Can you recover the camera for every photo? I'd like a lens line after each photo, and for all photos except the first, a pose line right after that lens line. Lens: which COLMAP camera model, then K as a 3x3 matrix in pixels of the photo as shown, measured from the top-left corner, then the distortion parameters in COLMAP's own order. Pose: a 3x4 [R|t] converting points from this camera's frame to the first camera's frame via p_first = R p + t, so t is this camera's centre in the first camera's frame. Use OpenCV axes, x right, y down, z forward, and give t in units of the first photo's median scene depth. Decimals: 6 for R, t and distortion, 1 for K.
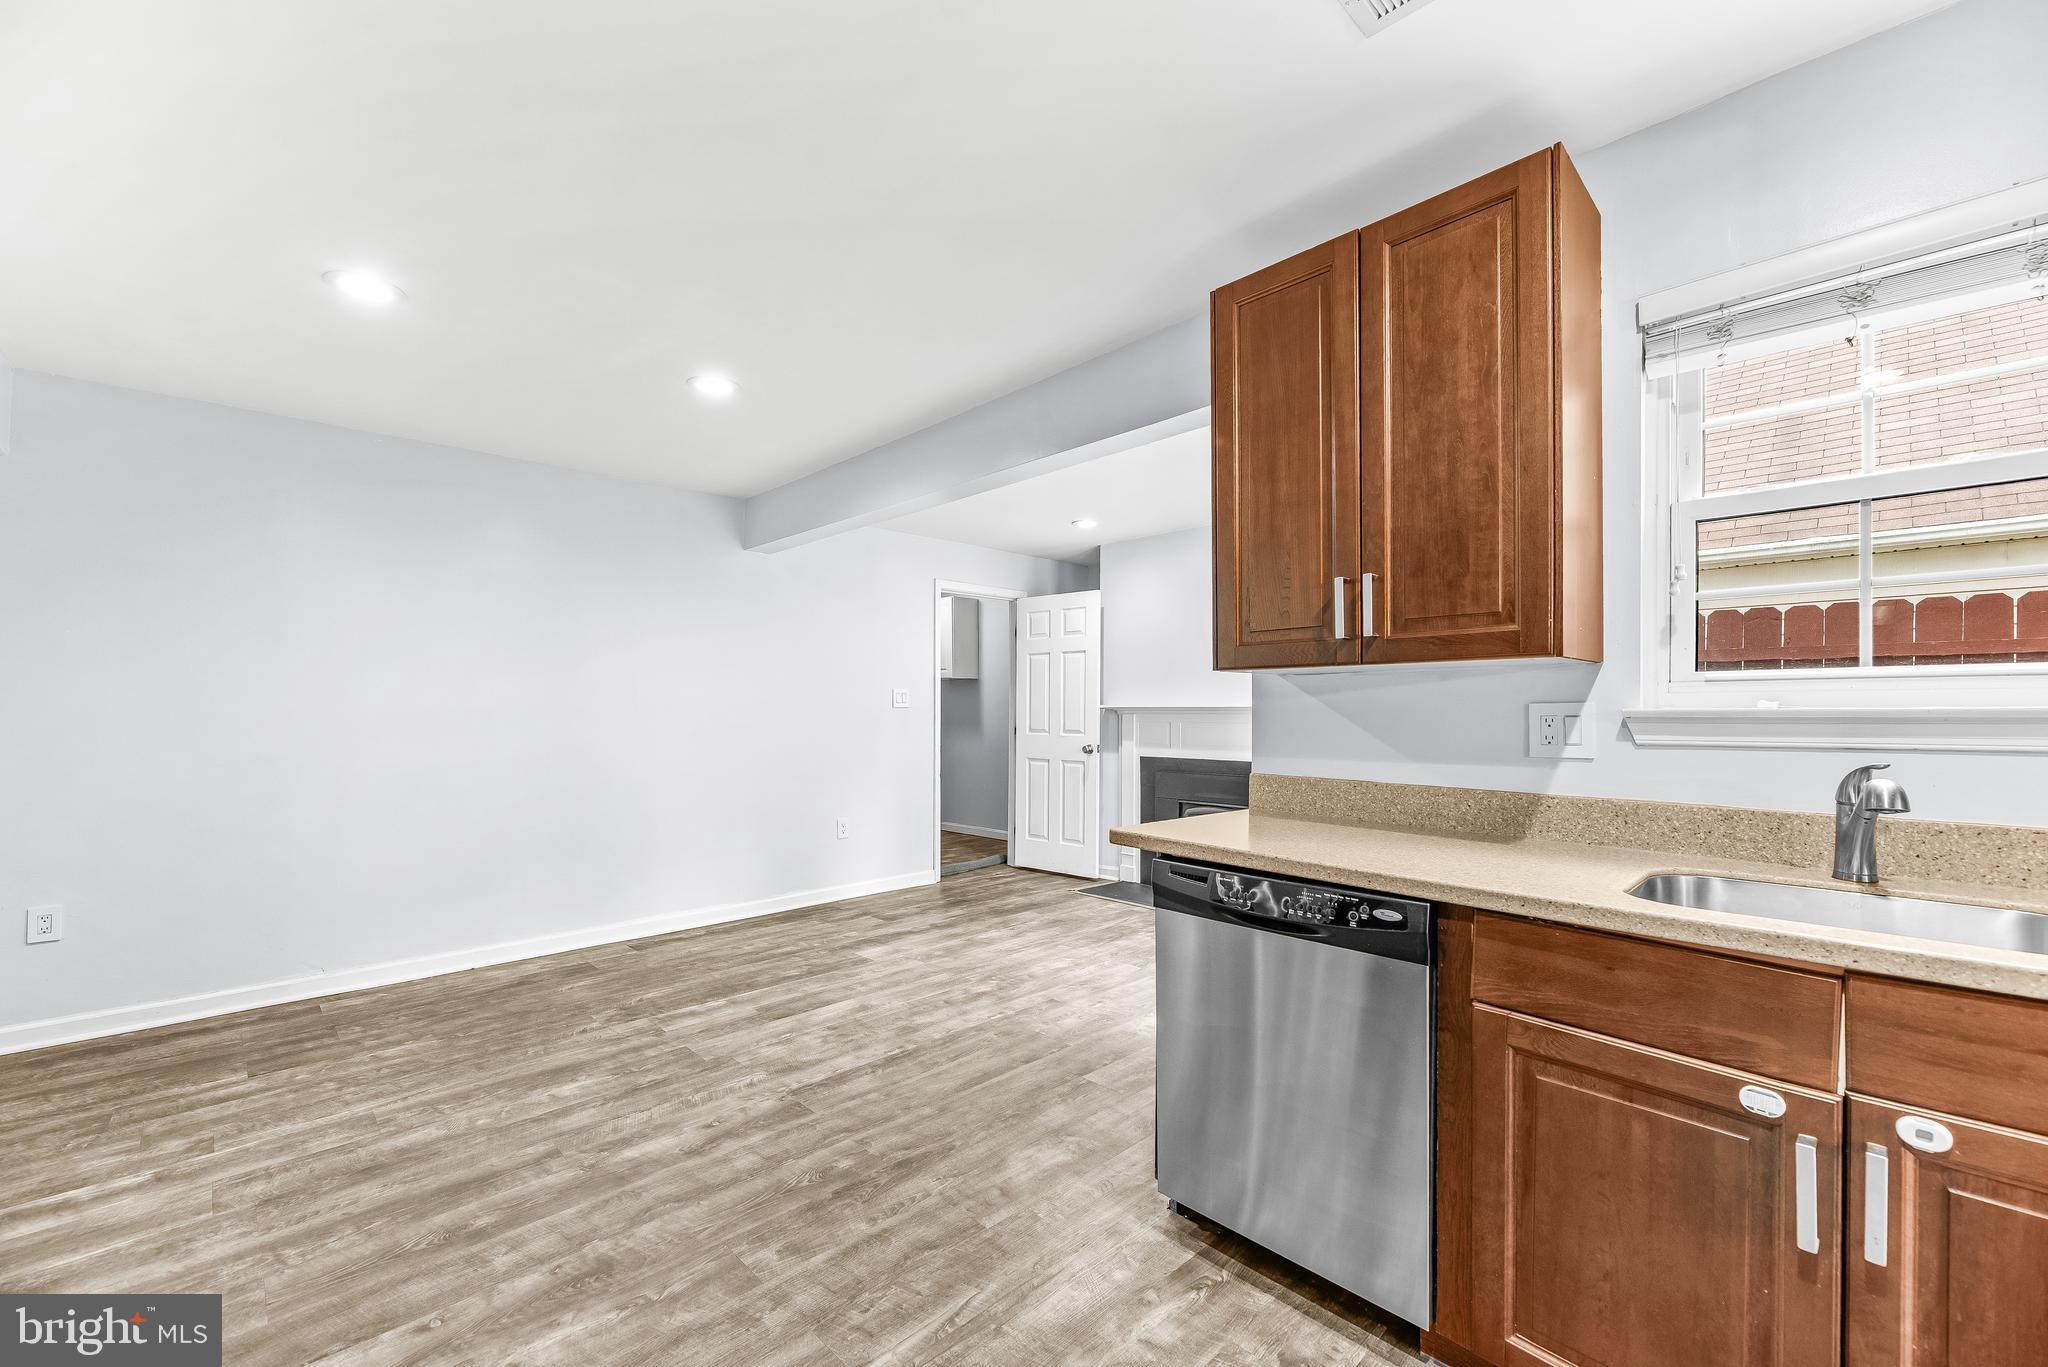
lens RADIAL K [[833.2, 0, 1017.4], [0, 833.2, 713.2], [0, 0, 1]] dist [0.001690, -0.000007]
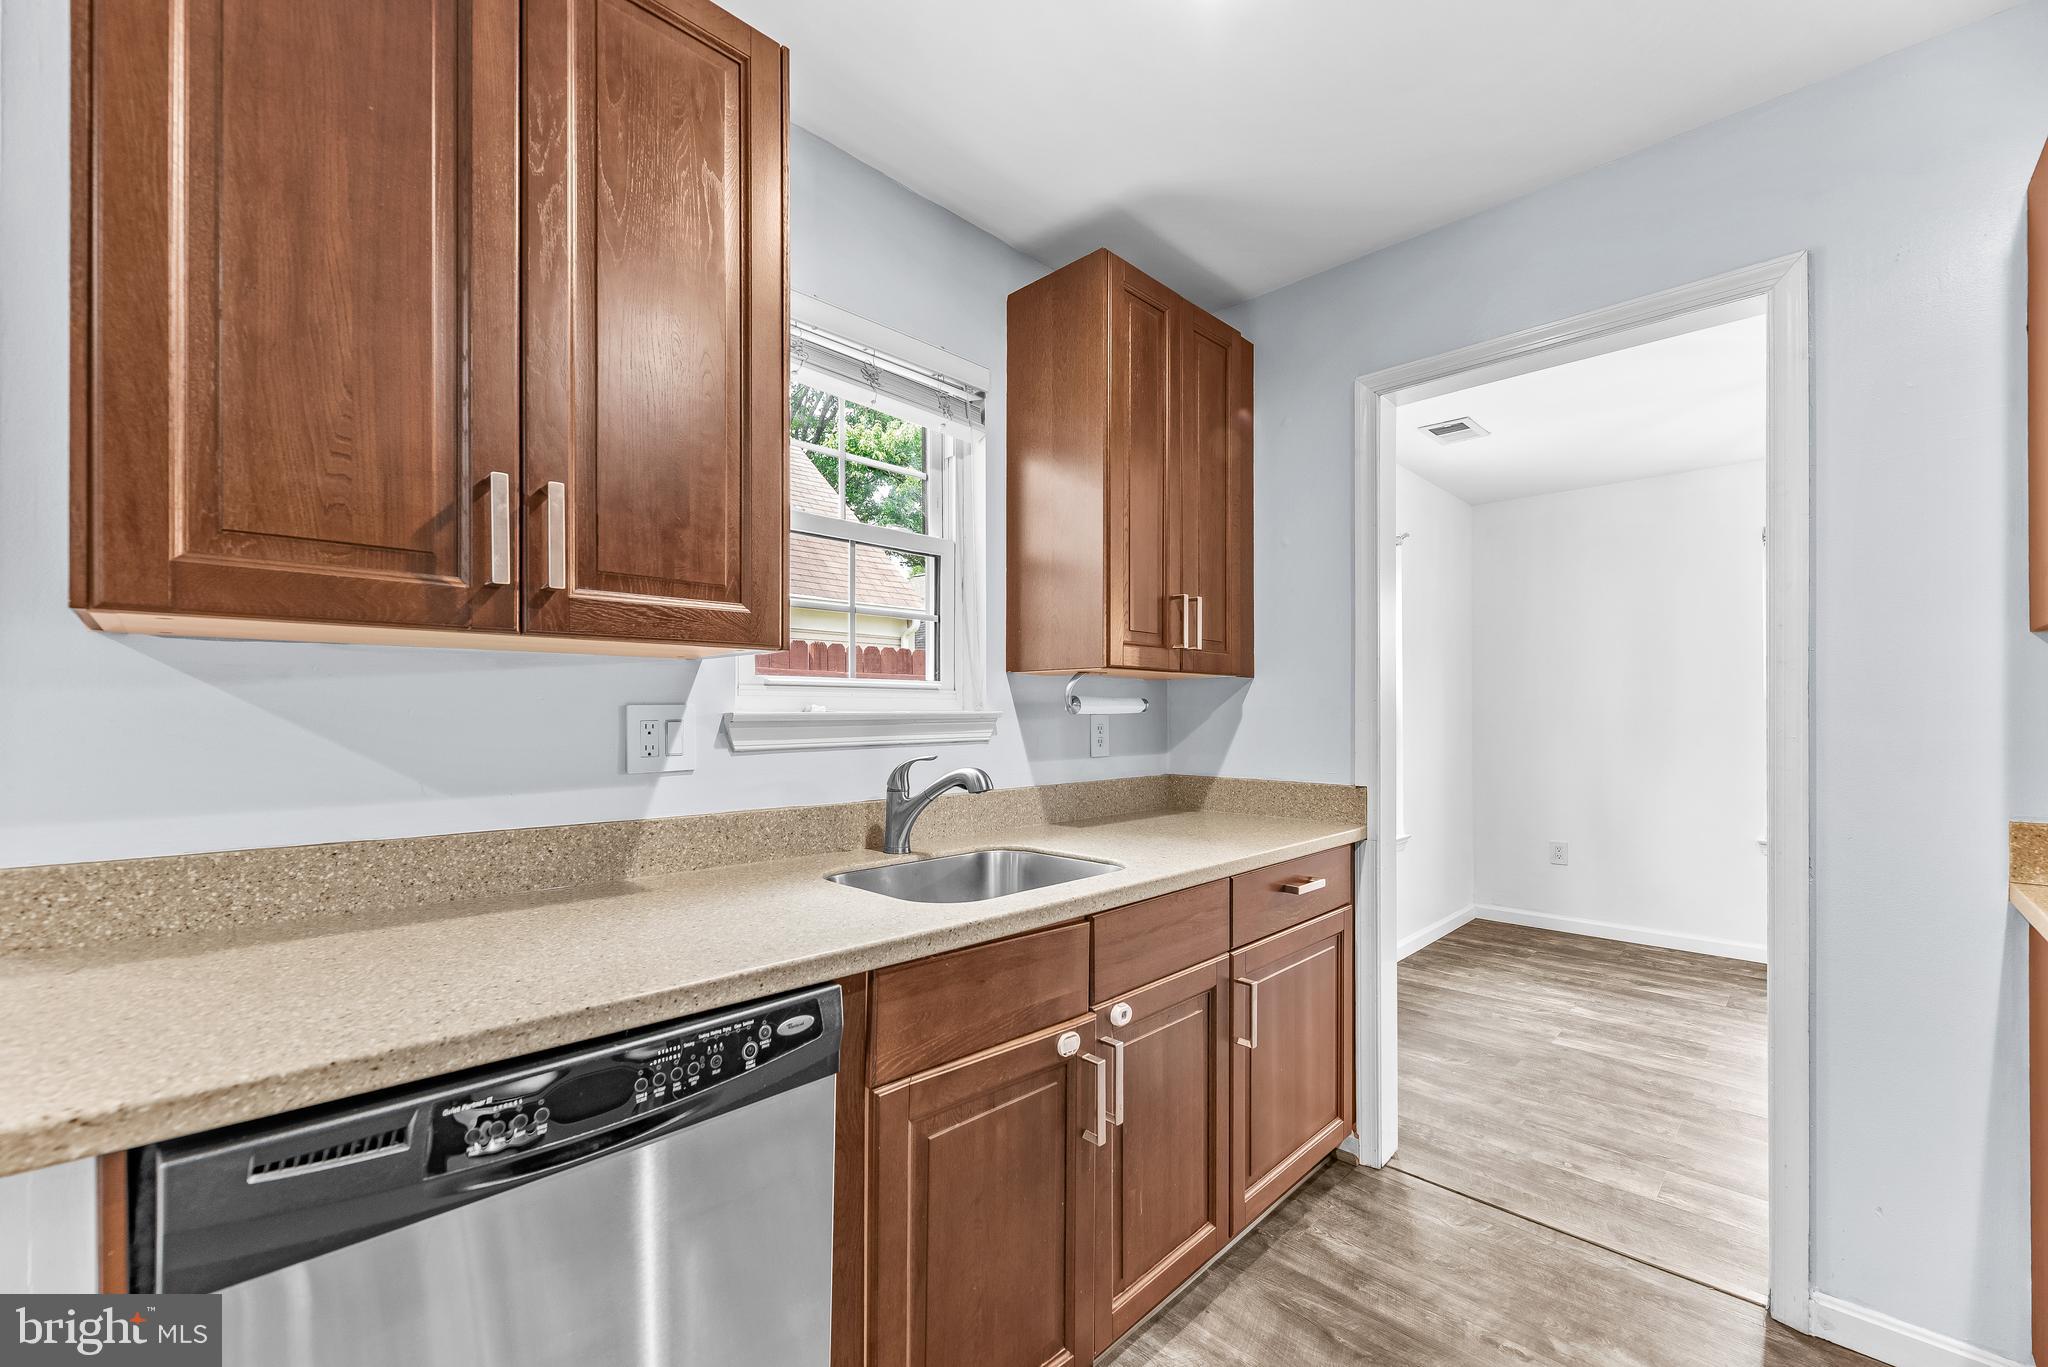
lens RADIAL K [[829.8, 0, 1019.4], [0, 829.8, 711.4], [0, 0, 1]] dist [0.000452, -0.000032]
pose [[-0.031685, 0.003135, 0.999493, -0.130582], [0.002919, 0.999991, -0.003044, -0.001907], [-0.999494, 0.002821, -0.031694, 0.503918]]
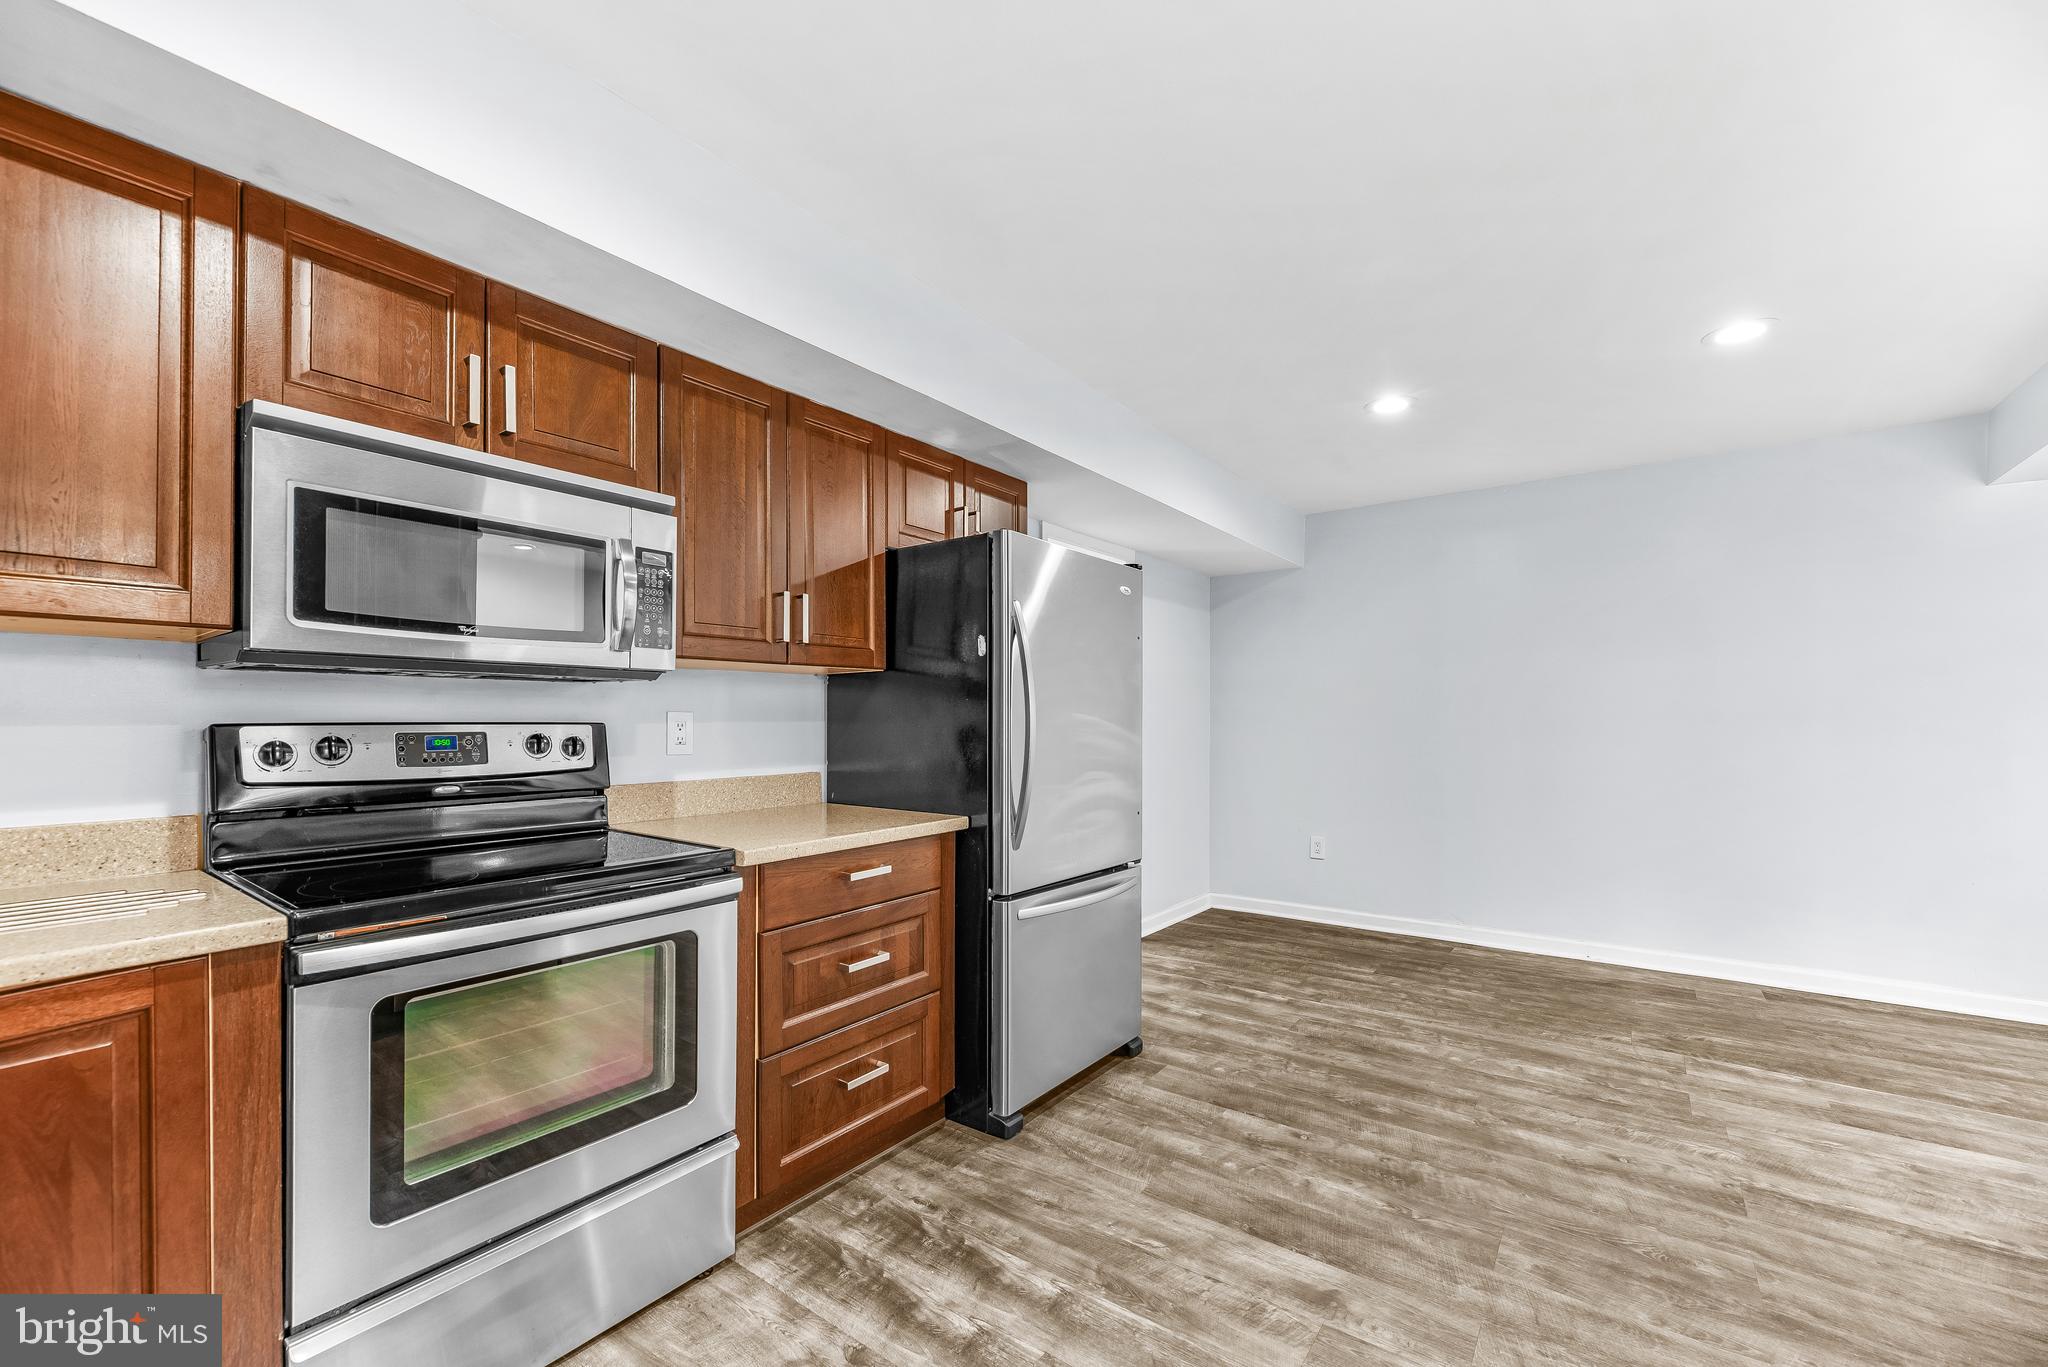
lens RADIAL K [[833.2, 0, 1017.4], [0, 833.2, 713.2], [0, 0, 1]] dist [0.001690, -0.000007]
pose [[0.168439, -0.007353, -0.985685, 0.429689], [-0.002055, 0.999967, -0.007811, 0.002283], [0.985710, 0.003341, 0.168418, 0.169199]]
